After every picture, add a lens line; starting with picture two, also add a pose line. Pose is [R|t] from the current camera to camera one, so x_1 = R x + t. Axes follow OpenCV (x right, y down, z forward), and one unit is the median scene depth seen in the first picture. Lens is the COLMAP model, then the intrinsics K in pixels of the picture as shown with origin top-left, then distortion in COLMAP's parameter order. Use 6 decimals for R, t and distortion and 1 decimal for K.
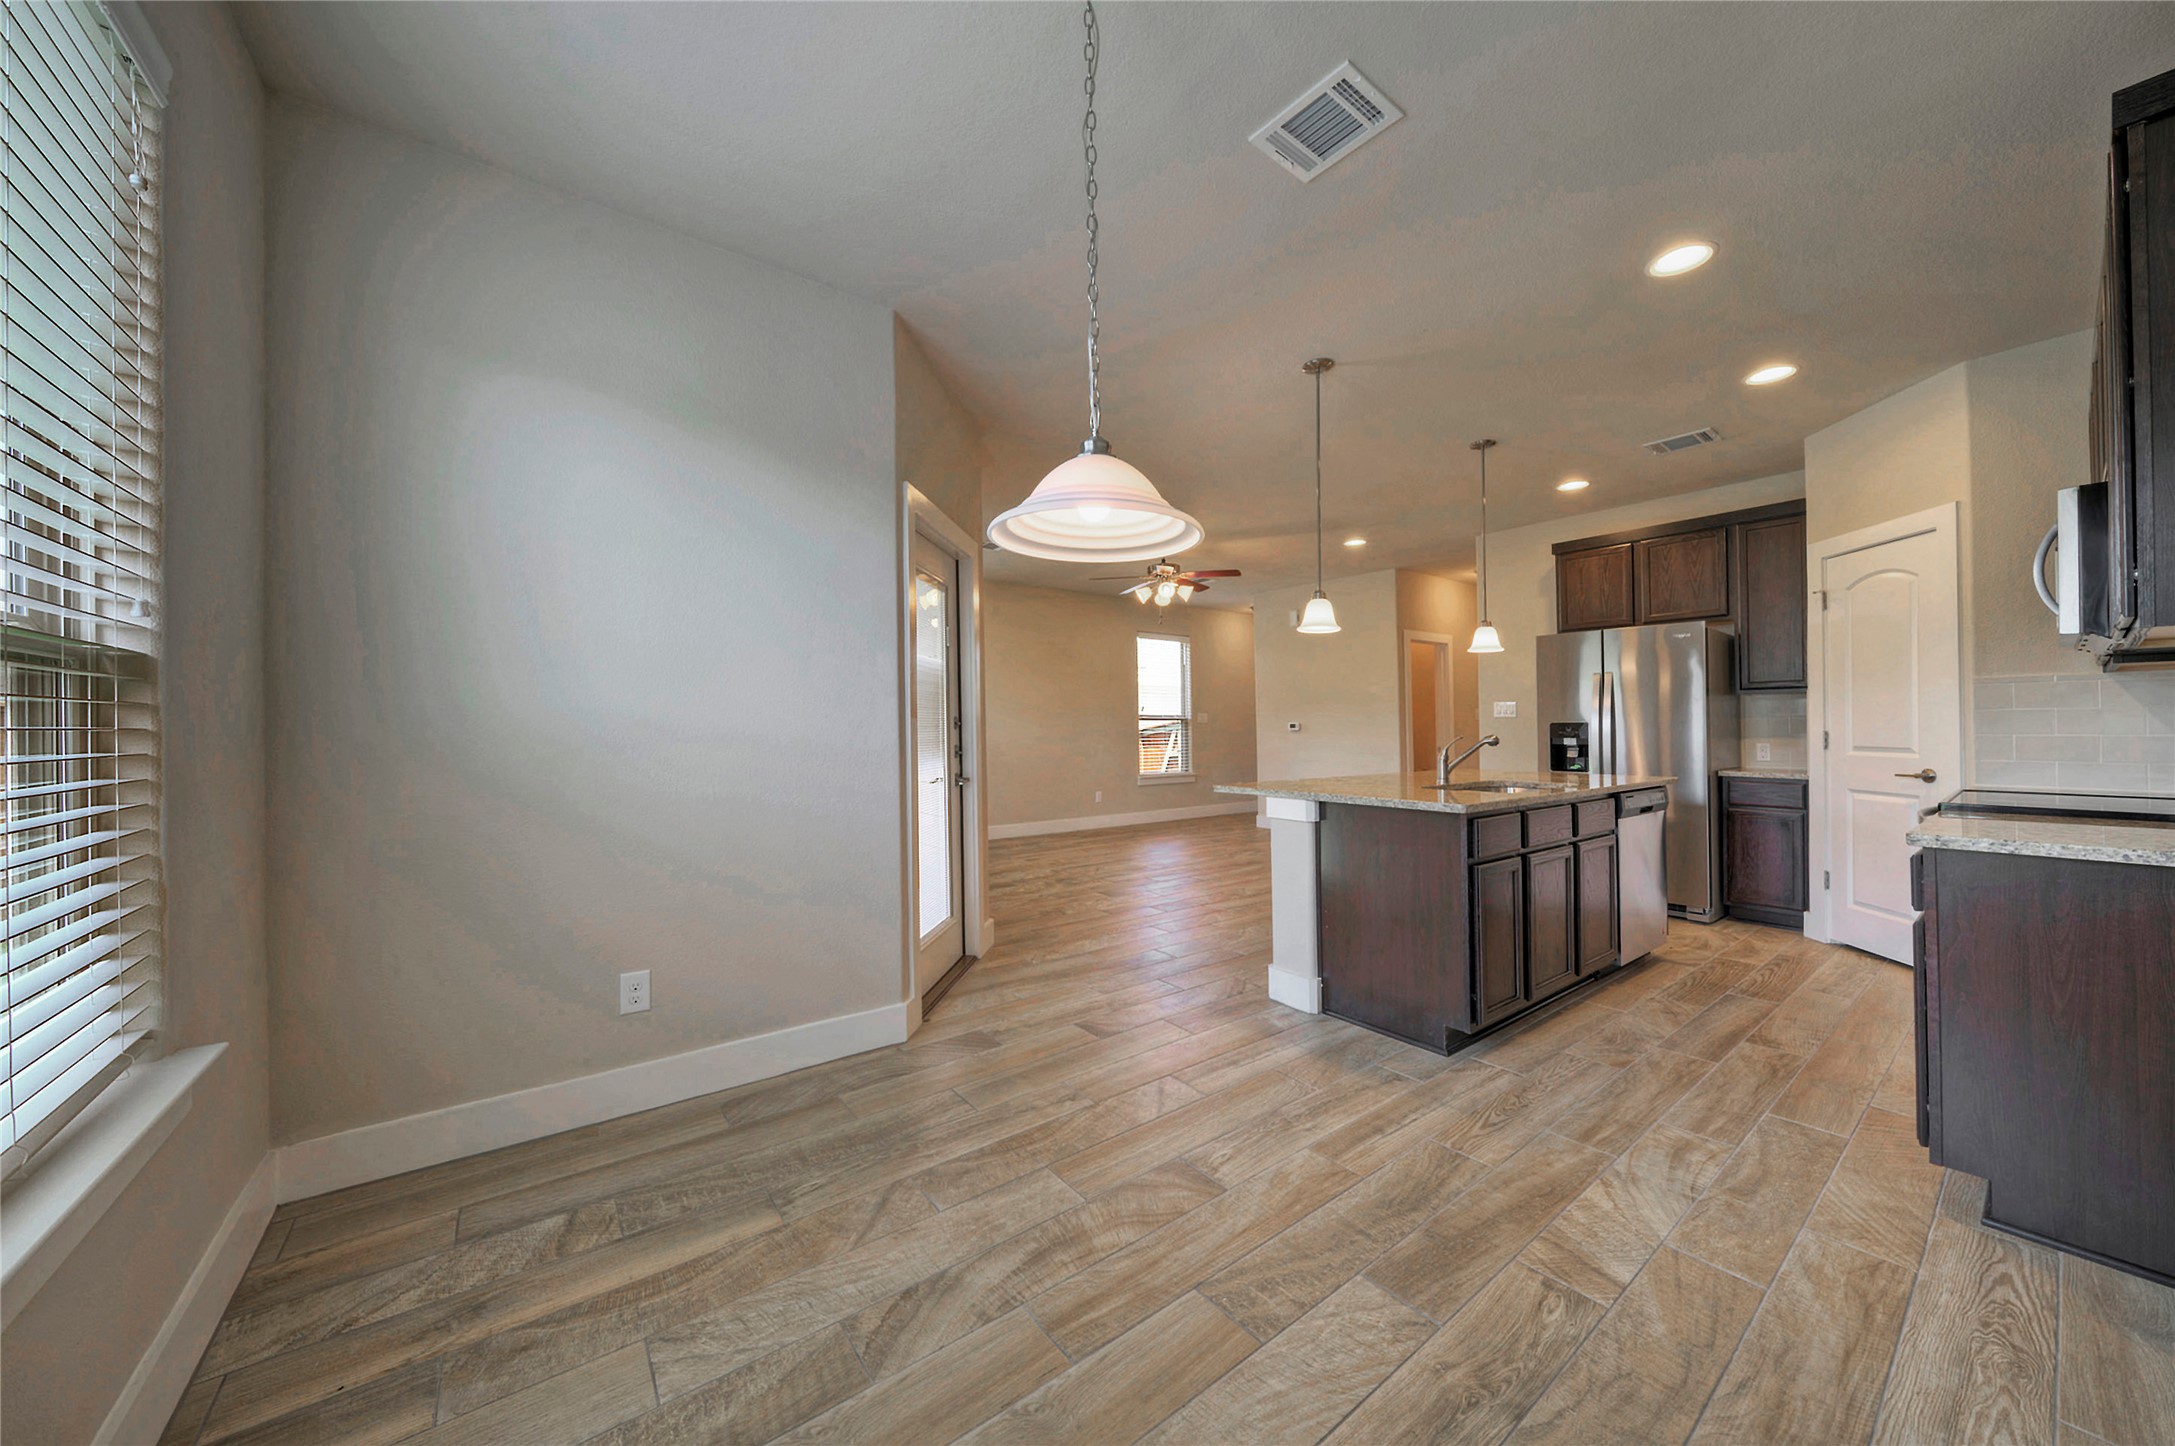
lens RADIAL K [[761.4, 0, 1079.7], [0, 761.4, 724.0], [0, 0, 1]] dist [-0.002281, -0.000099]
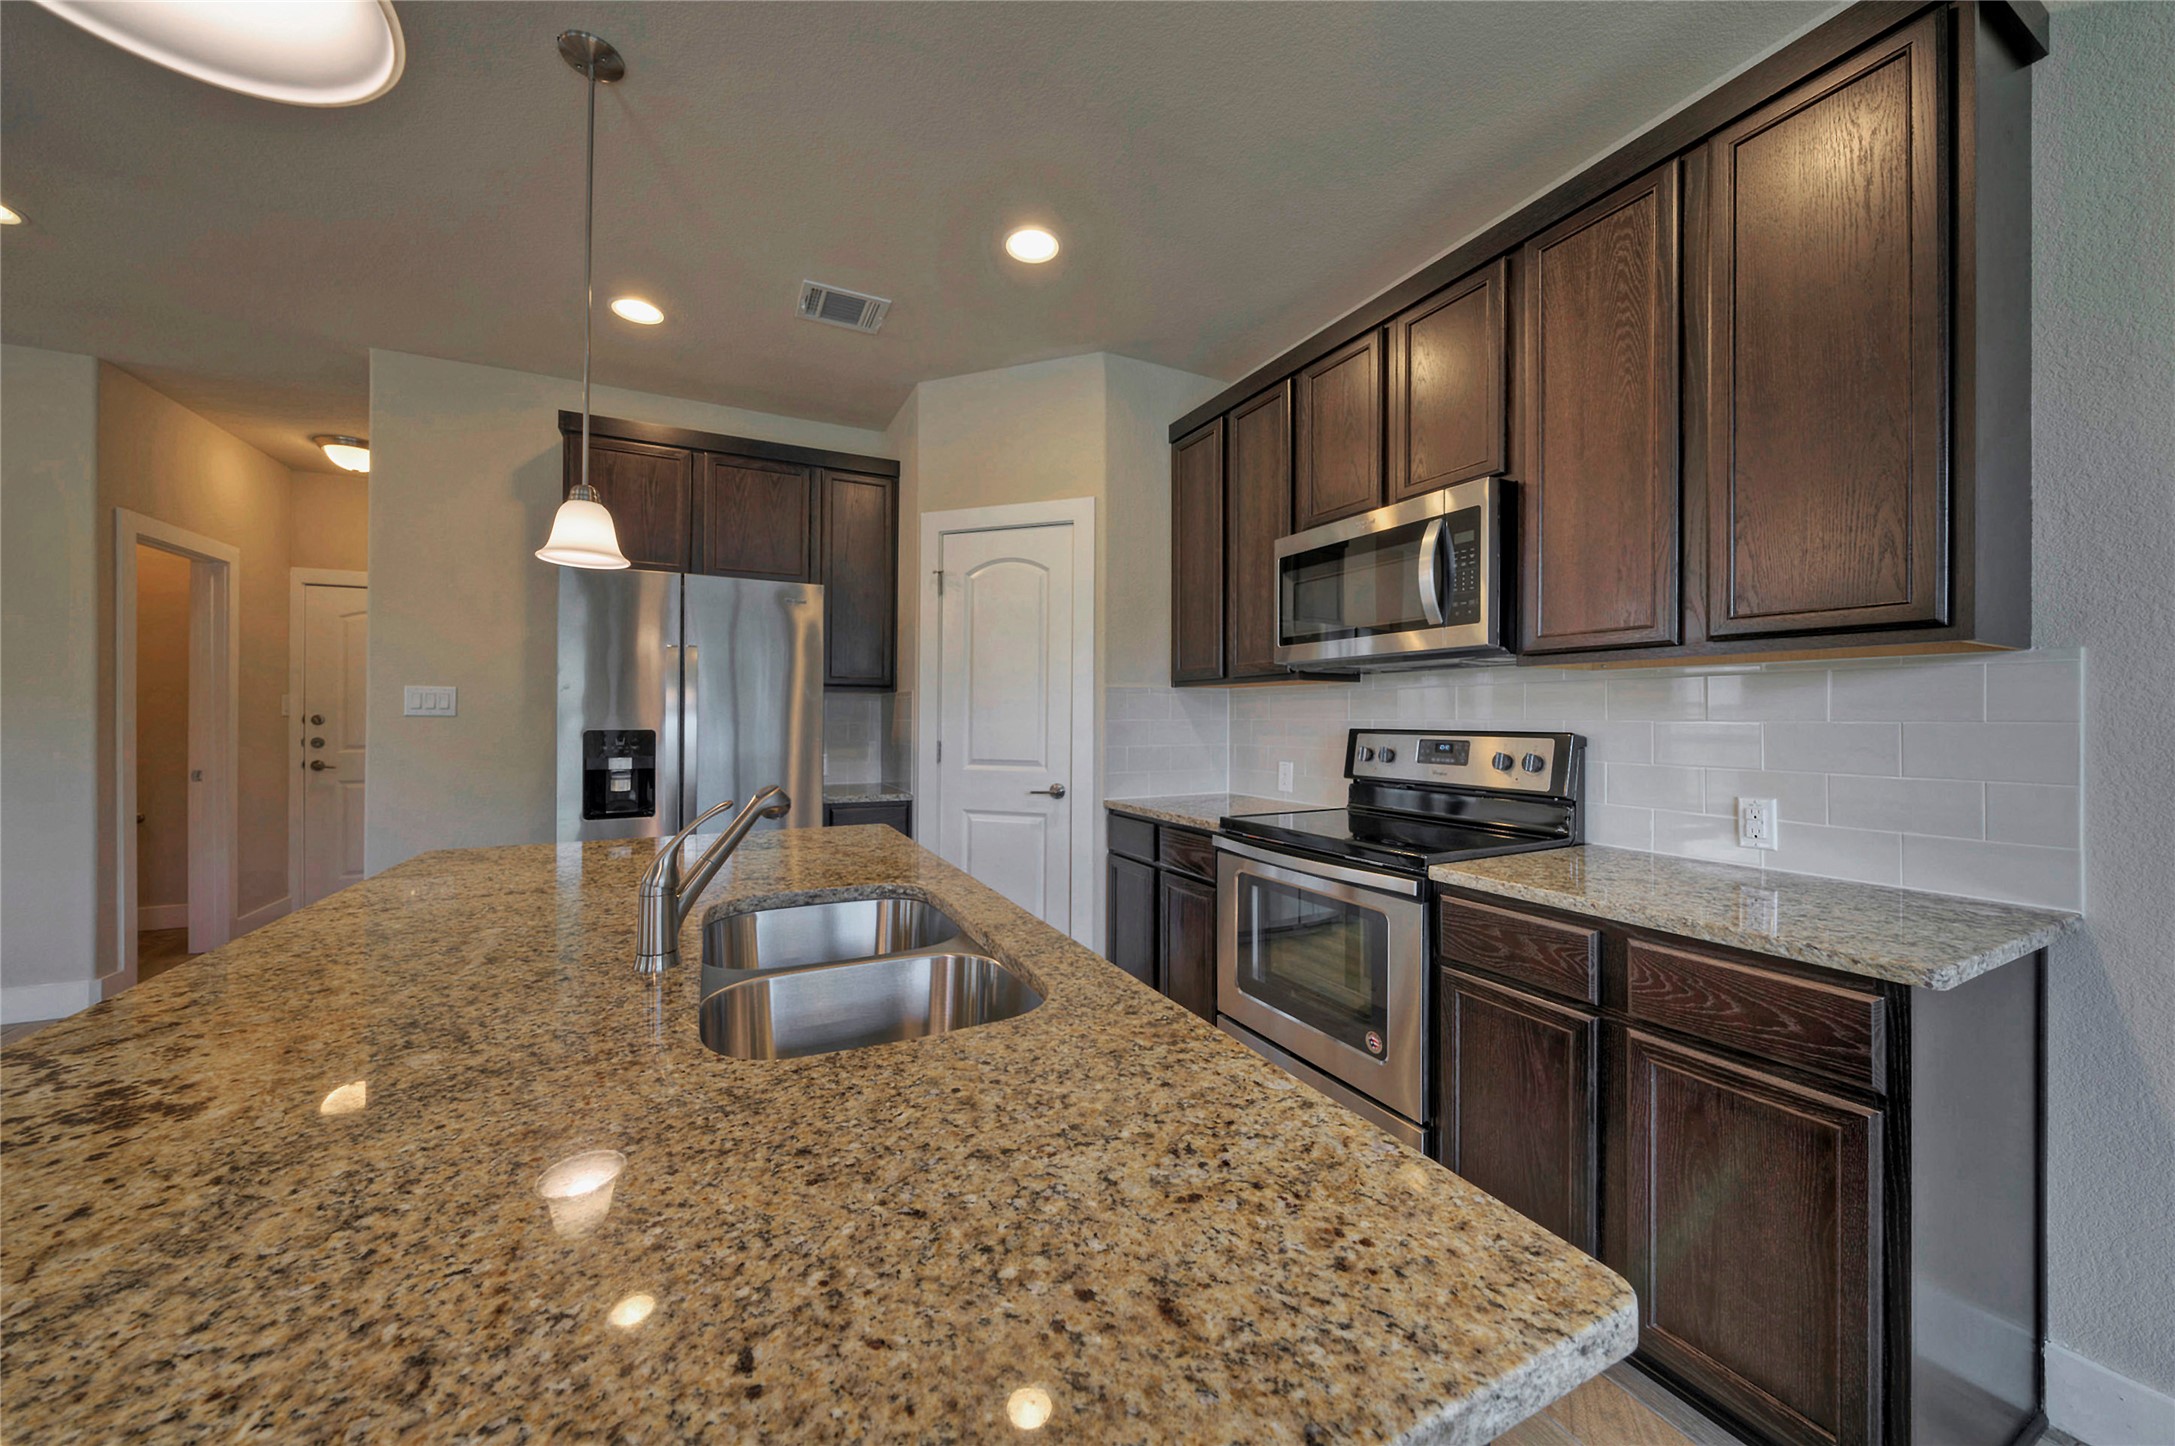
lens RADIAL K [[761.4, 0, 1076.0], [0, 761.4, 711.7], [0, 0, 1]] dist [-0.002281, -0.000099]
pose [[0.189090, 0.009337, 0.981915, 0.186268], [-0.010341, 0.999918, -0.007517, -0.017323], [-0.981905, -0.008732, 0.189171, 0.667057]]
